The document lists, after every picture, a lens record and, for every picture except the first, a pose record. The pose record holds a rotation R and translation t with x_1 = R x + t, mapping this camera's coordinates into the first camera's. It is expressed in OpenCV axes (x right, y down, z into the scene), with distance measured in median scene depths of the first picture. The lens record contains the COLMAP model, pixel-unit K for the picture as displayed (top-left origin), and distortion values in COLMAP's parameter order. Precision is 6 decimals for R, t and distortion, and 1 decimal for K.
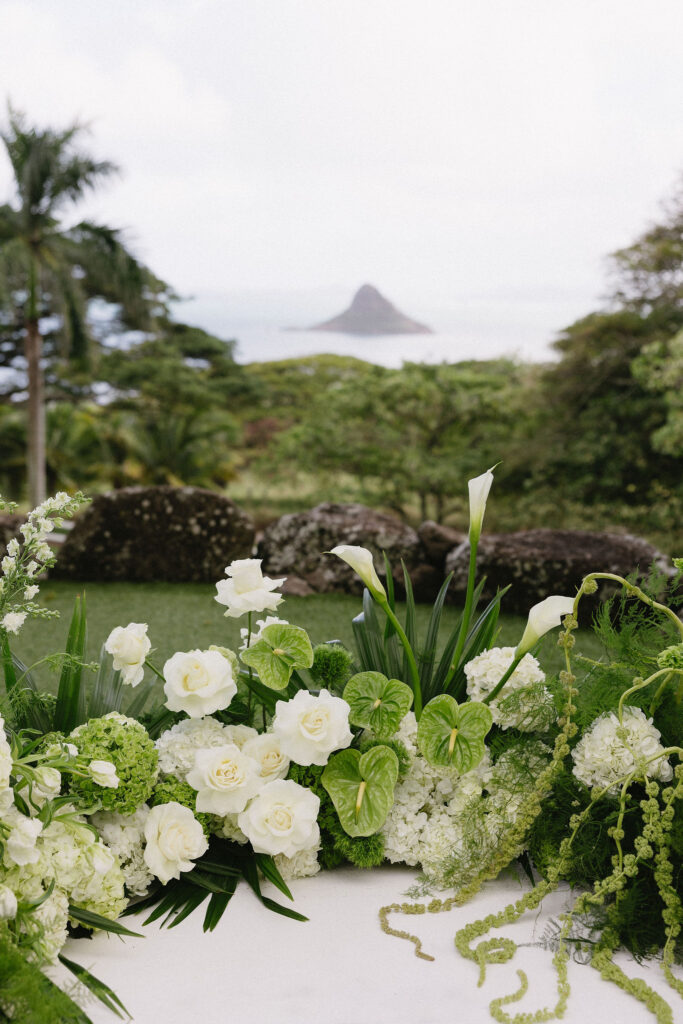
lens RADIAL K [[1050.2, 0, 341.5], [0, 1050.2, 512.0], [0, 0, 1]] dist [0.009055, -0.003617]
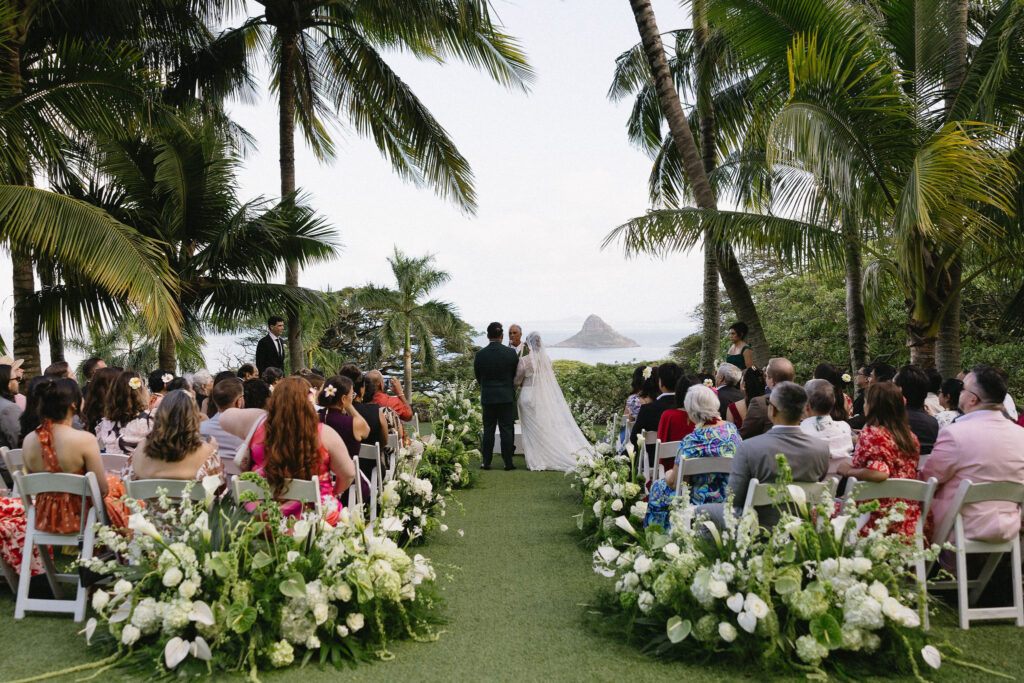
lens RADIAL K [[771.7, 0, 496.6], [0, 771.7, 314.1], [0, 0, 1]] dist [0.002022, 0.000550]
pose [[0.992234, -0.040601, -0.117575, 0.048152], [0.015140, 0.977622, -0.209825, 0.054990], [0.123463, 0.206415, 0.970644, -0.369014]]
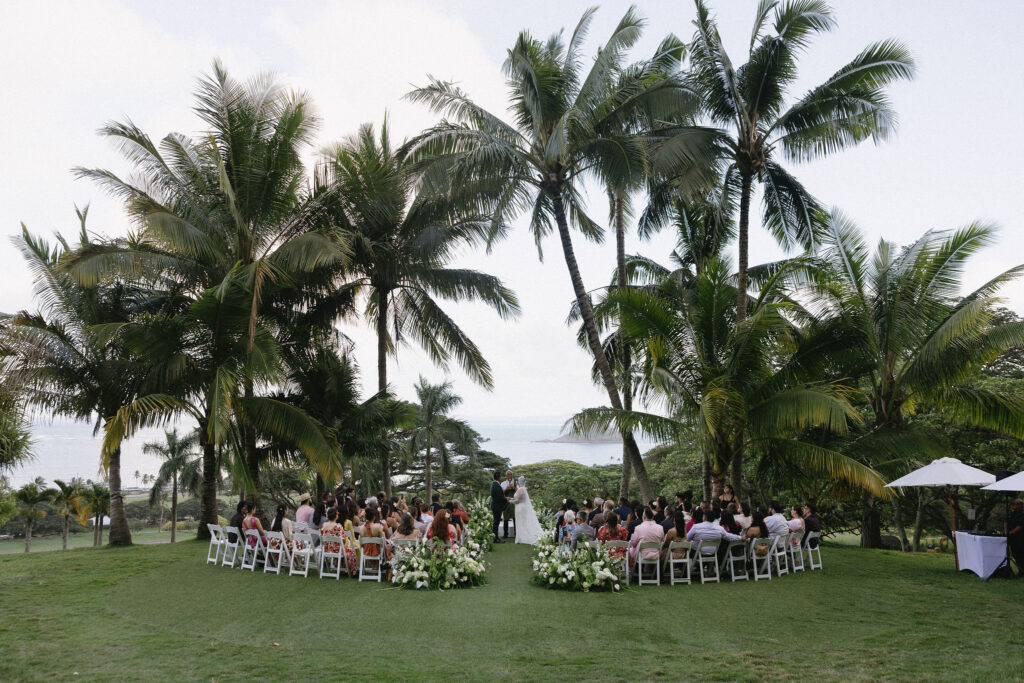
lens RADIAL K [[843.1, 0, 495.3], [0, 843.1, 340.9], [0, 0, 1]] dist [0.002918, -0.003759]
pose [[0.992184, -0.039783, -0.118268, 0.098953], [0.006438, 0.962871, -0.269886, 0.080366], [0.124614, 0.267016, 0.955601, -0.820776]]
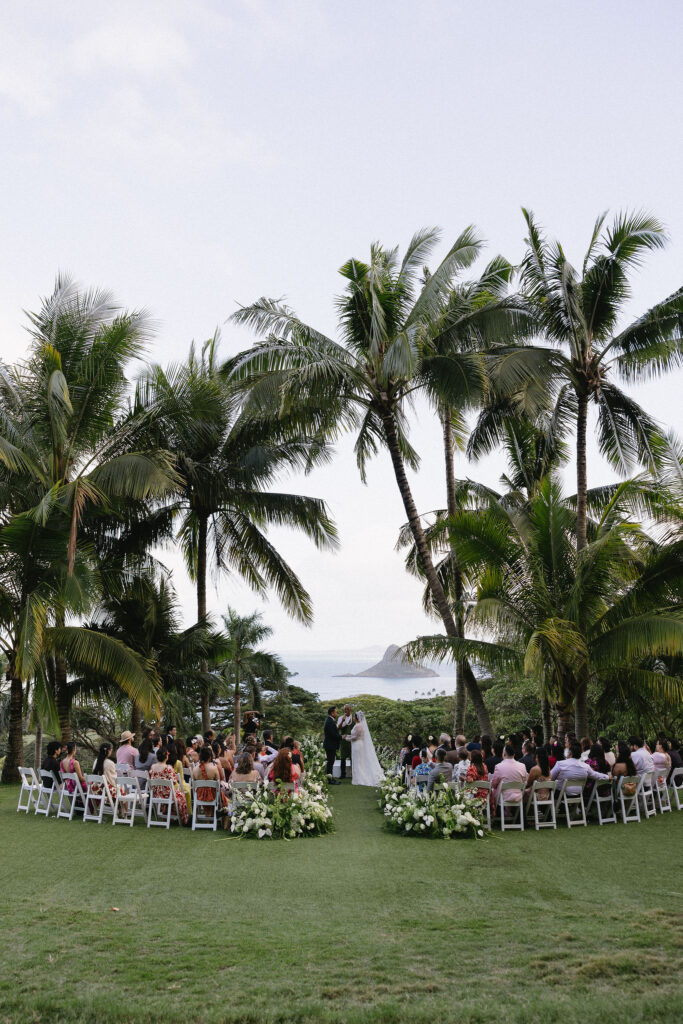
lens RADIAL K [[843.1, 0, 318.8], [0, 843.1, 509.4], [0, 0, 1]] dist [0.002918, -0.003759]
pose [[0.995833, -0.048291, -0.077360, 0.056782], [0.018872, 0.939052, -0.343258, 0.076434], [0.089221, 0.340367, 0.936050, -0.781145]]
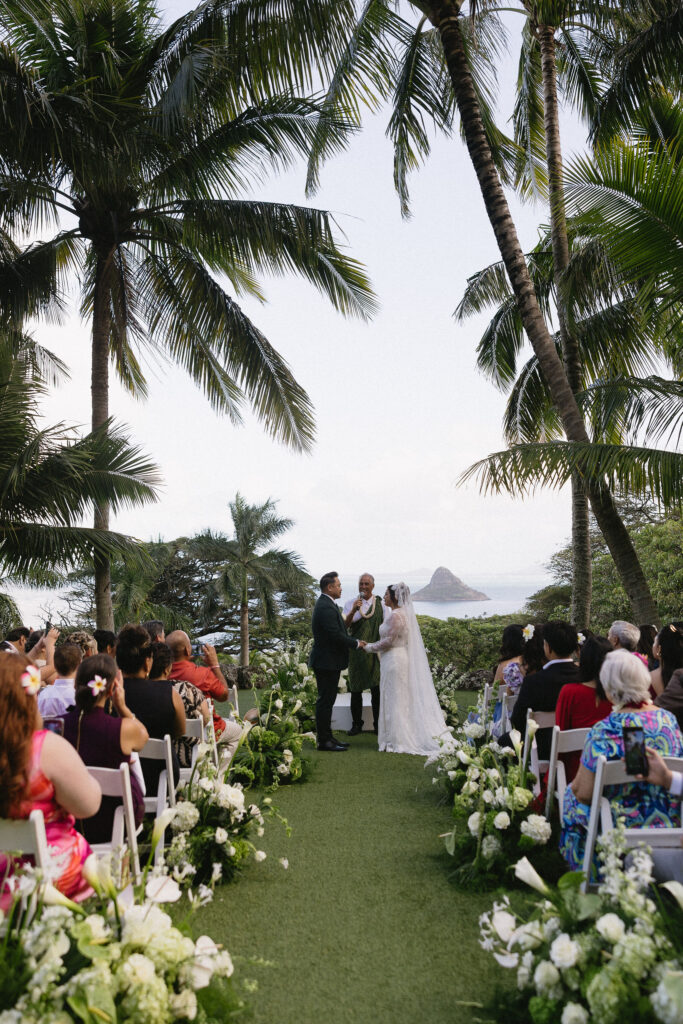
lens RADIAL K [[785.8, 0, 373.0], [0, 785.8, 508.6], [0, 0, 1]] dist [0.004297, 0.000253]
pose [[0.995926, -0.049618, -0.075290, 0.043126], [0.026547, 0.959323, -0.281058, 0.045842], [0.086173, 0.277915, 0.956733, -0.314410]]
